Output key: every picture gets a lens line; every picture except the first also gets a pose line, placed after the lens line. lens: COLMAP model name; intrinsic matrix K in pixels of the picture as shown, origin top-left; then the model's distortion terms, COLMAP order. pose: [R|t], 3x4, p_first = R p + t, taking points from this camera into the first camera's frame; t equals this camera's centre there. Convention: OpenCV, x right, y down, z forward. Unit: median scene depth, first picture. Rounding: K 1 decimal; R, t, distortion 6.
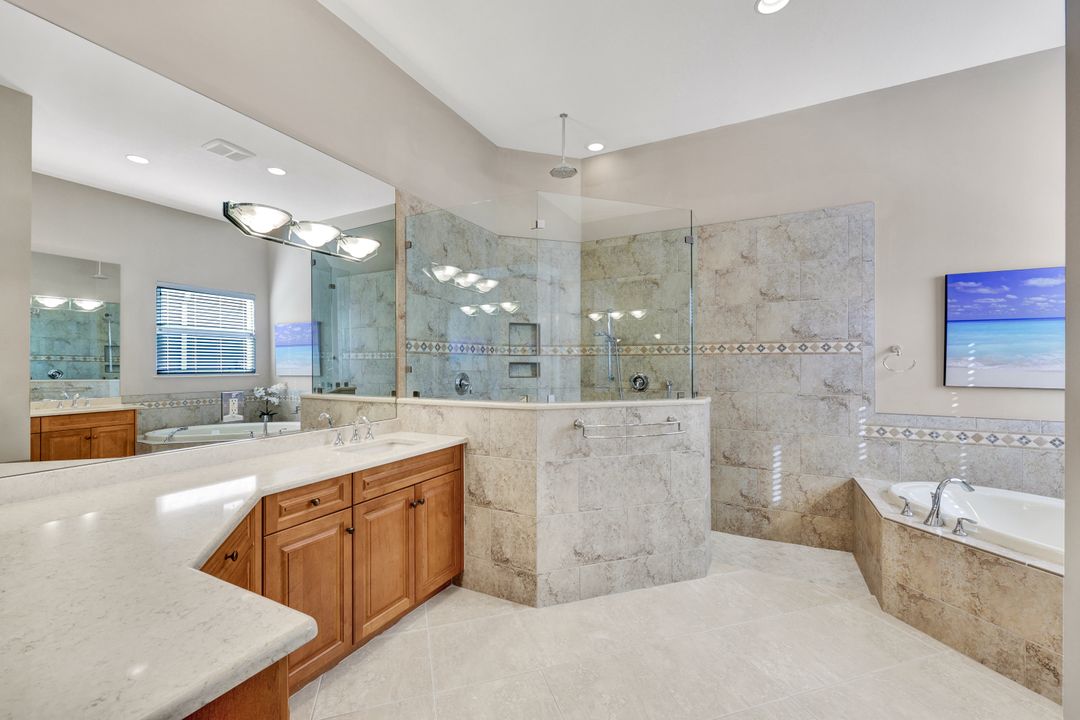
lens RADIAL K [[437.6, 0, 539.8], [0, 437.6, 363.0], [0, 0, 1]] dist [-0.000707, 0.000048]
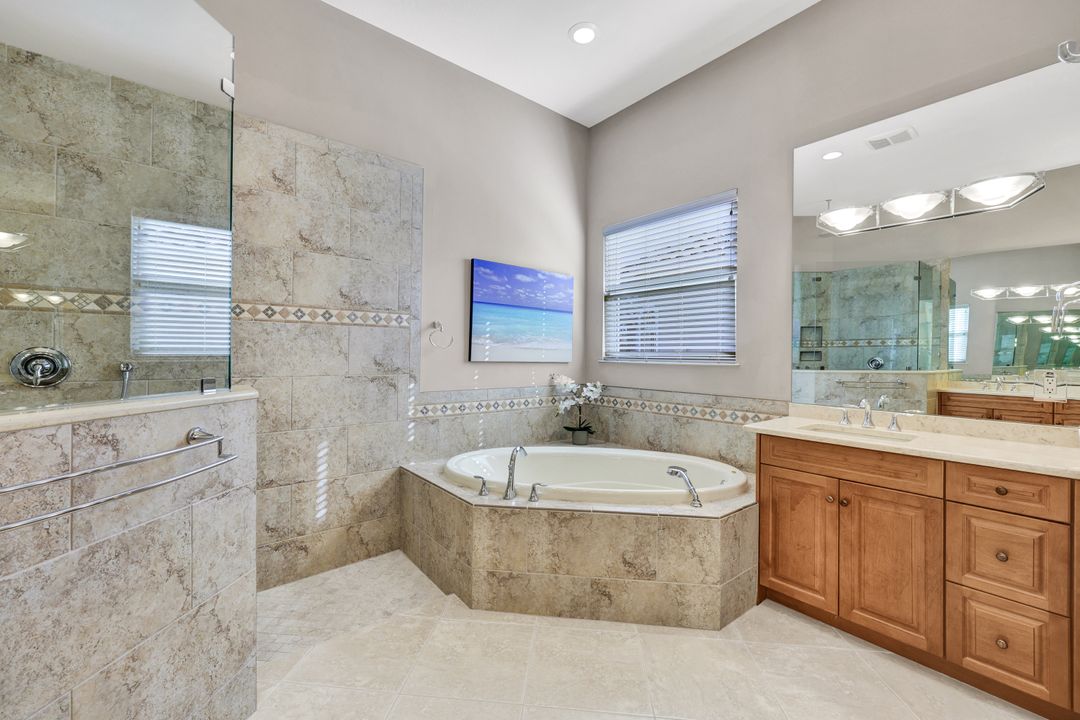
lens RADIAL K [[437.6, 0, 548.5], [0, 437.6, 350.6], [0, 0, 1]] dist [-0.000707, 0.000048]
pose [[0.394326, 0.009318, 0.918923, 0.010500], [-0.009451, 0.999937, -0.006084, 0.029019], [-0.918922, -0.006286, 0.394390, 0.378191]]
